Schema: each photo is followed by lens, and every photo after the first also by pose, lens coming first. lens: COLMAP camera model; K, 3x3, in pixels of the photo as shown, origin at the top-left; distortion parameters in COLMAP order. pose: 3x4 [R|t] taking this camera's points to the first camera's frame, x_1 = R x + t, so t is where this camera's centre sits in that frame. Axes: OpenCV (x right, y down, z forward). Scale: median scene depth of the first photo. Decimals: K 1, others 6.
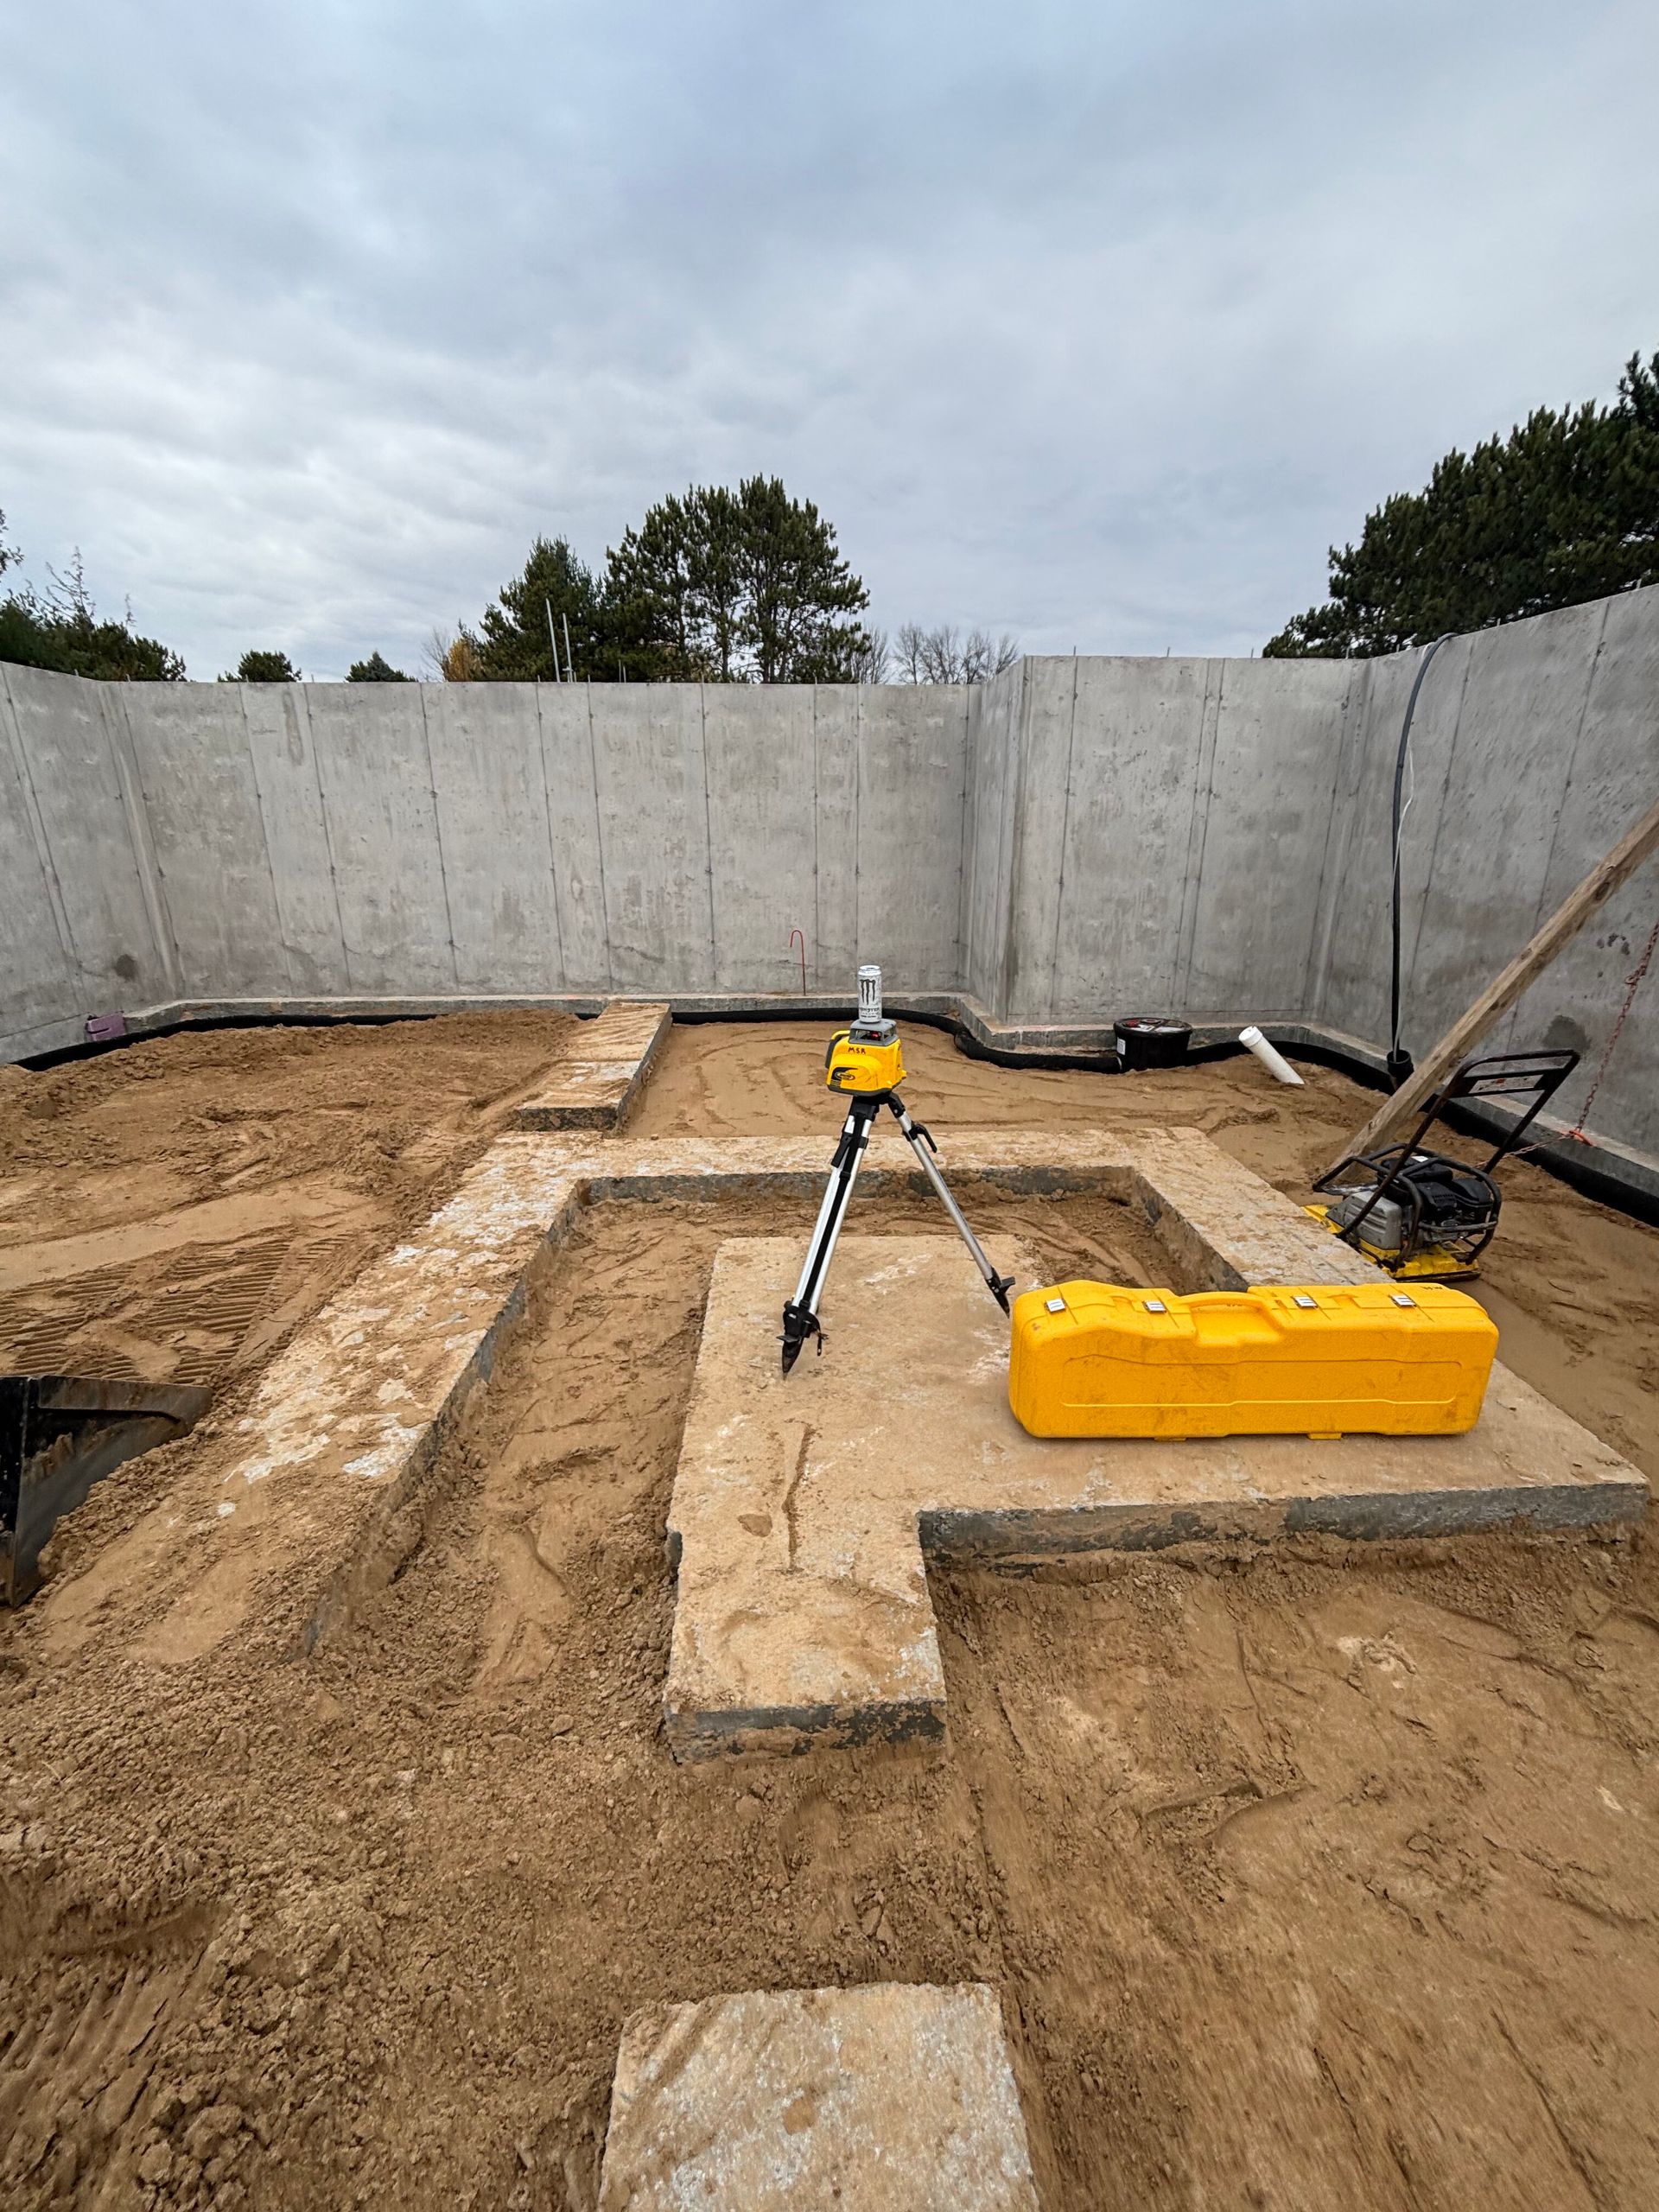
lens RADIAL K [[921.7, 0, 828.4], [0, 921.7, 1123.7], [0, 0, 1]] dist [0.002267, -0.003004]
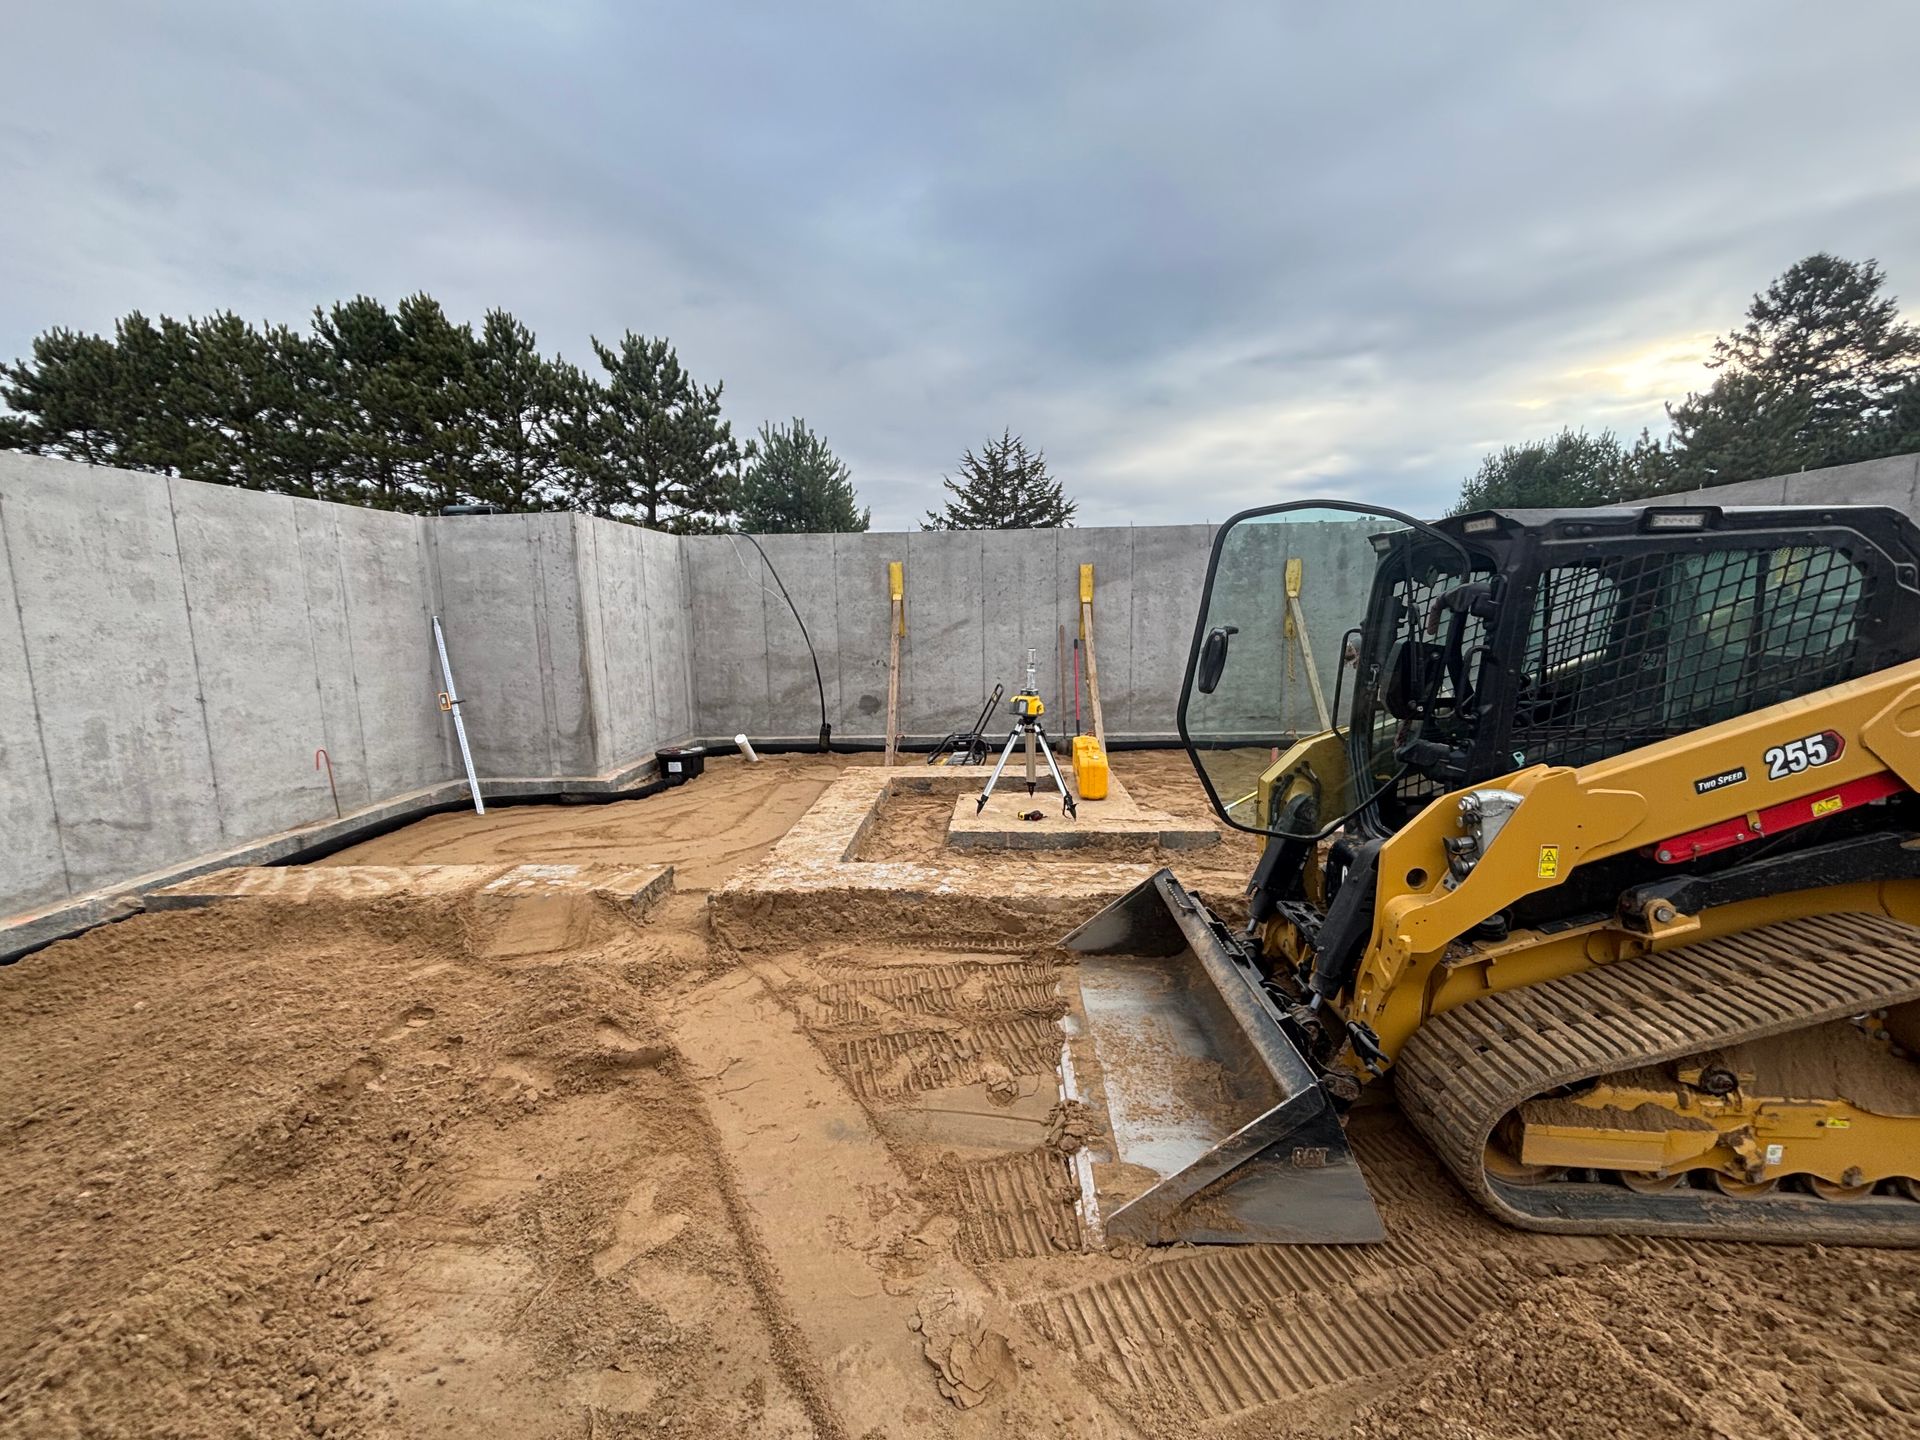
lens RADIAL K [[800.0, 0, 960.0], [0, 800.0, 720.0], [0, 0, 1]] dist [0.002267, -0.003004]
pose [[0.086093, -0.138018, 0.986681, -0.752644], [0.333903, 0.937079, 0.101945, -0.109702], [-0.938668, 0.320679, 0.126761, 0.307958]]
